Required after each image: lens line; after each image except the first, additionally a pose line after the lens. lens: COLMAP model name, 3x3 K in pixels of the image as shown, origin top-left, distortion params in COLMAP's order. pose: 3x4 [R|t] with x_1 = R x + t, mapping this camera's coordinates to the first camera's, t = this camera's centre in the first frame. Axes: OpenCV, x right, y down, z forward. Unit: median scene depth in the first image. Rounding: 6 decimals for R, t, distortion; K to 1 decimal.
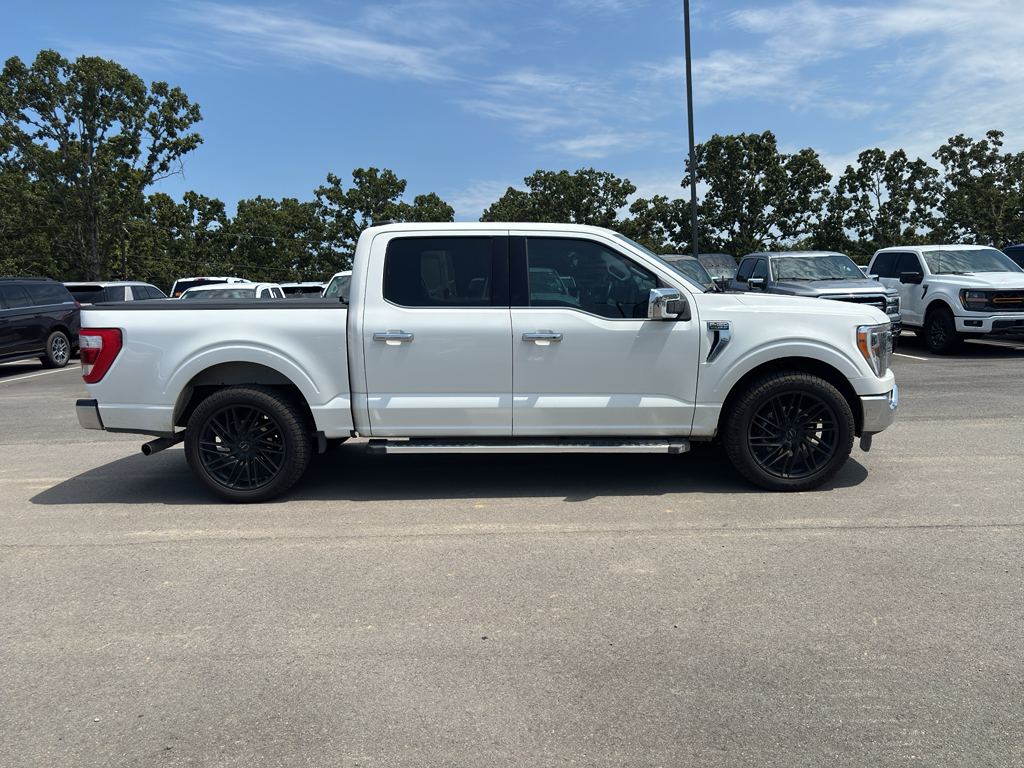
lens RADIAL K [[770.8, 0, 515.9], [0, 770.8, 373.9], [0, 0, 1]] dist [0.040744, -0.046953]
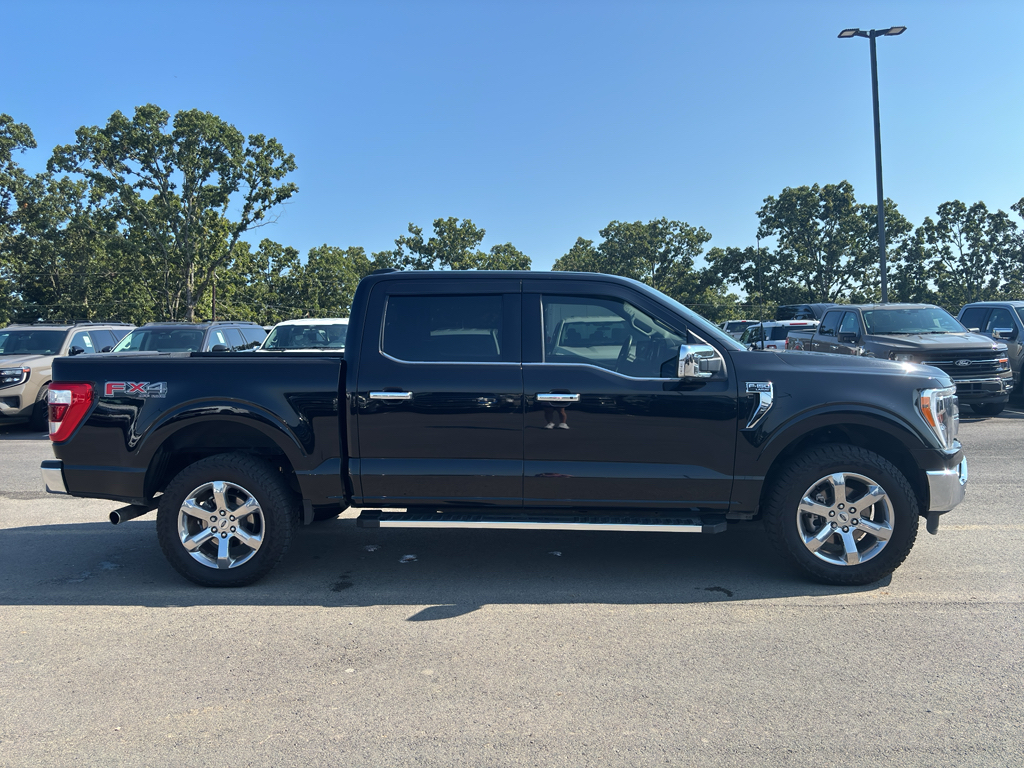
lens RADIAL K [[770.8, 0, 514.5], [0, 770.8, 379.7], [0, 0, 1]] dist [0.040744, -0.046953]
pose [[0.999461, 0.010578, -0.031085, -0.079359], [-0.012264, 0.998436, -0.054539, 0.001509], [0.030459, 0.054891, 0.998028, -0.000176]]
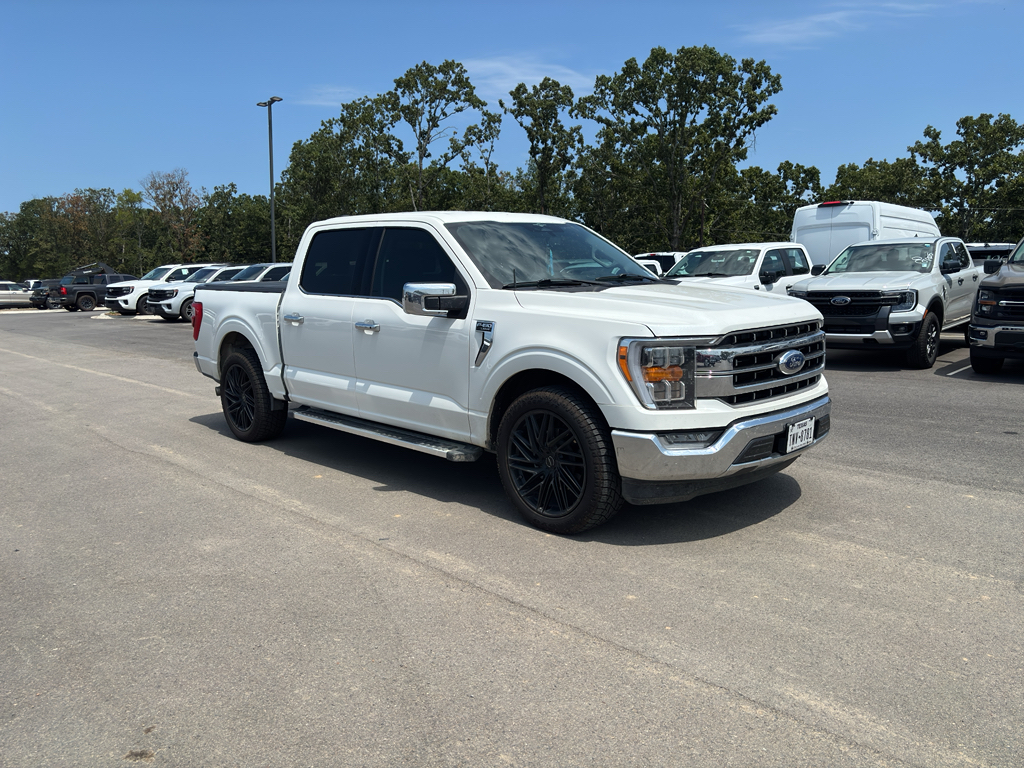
lens RADIAL K [[770.8, 0, 509.3], [0, 770.8, 382.1], [0, 0, 1]] dist [0.040744, -0.046953]
pose [[0.716679, 0.106651, -0.689200, 0.074164], [-0.071969, 0.994272, 0.079022, -0.005789], [0.693680, -0.007032, 0.720249, 0.032077]]
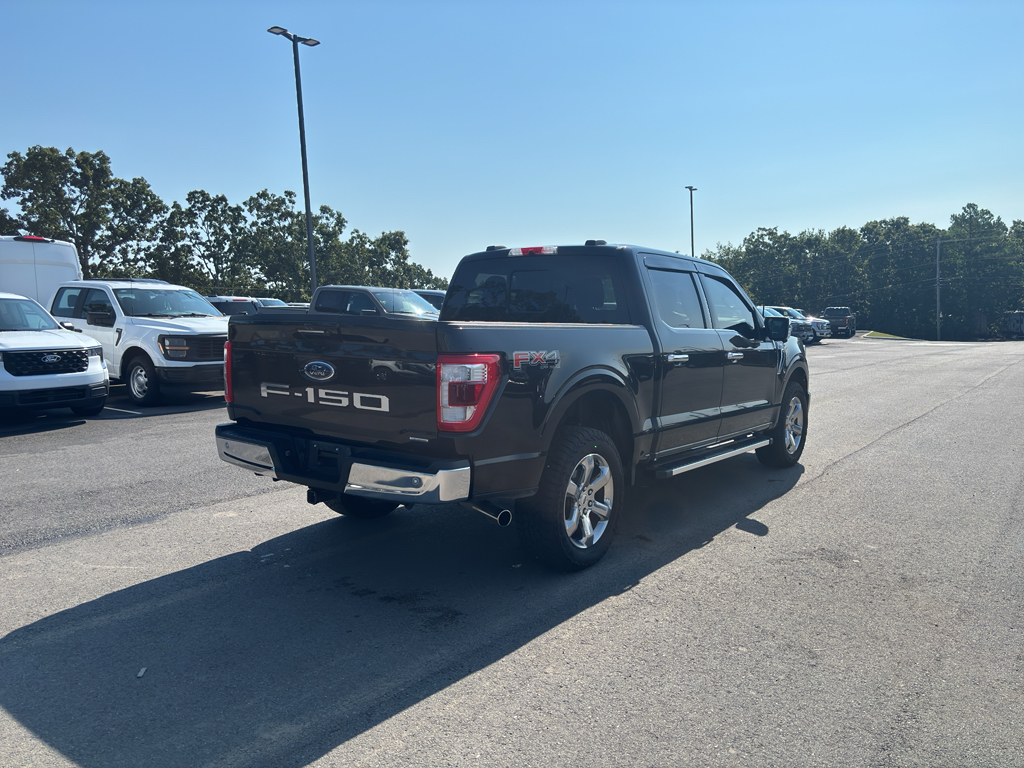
lens RADIAL K [[770.8, 0, 502.4], [0, 770.8, 379.7], [0, 0, 1]] dist [0.040744, -0.046953]
pose [[0.589079, -0.037170, 0.807220, -0.194684], [0.063236, 0.997999, -0.000192, -0.000299], [-0.805597, 0.051159, 0.590251, 0.048394]]
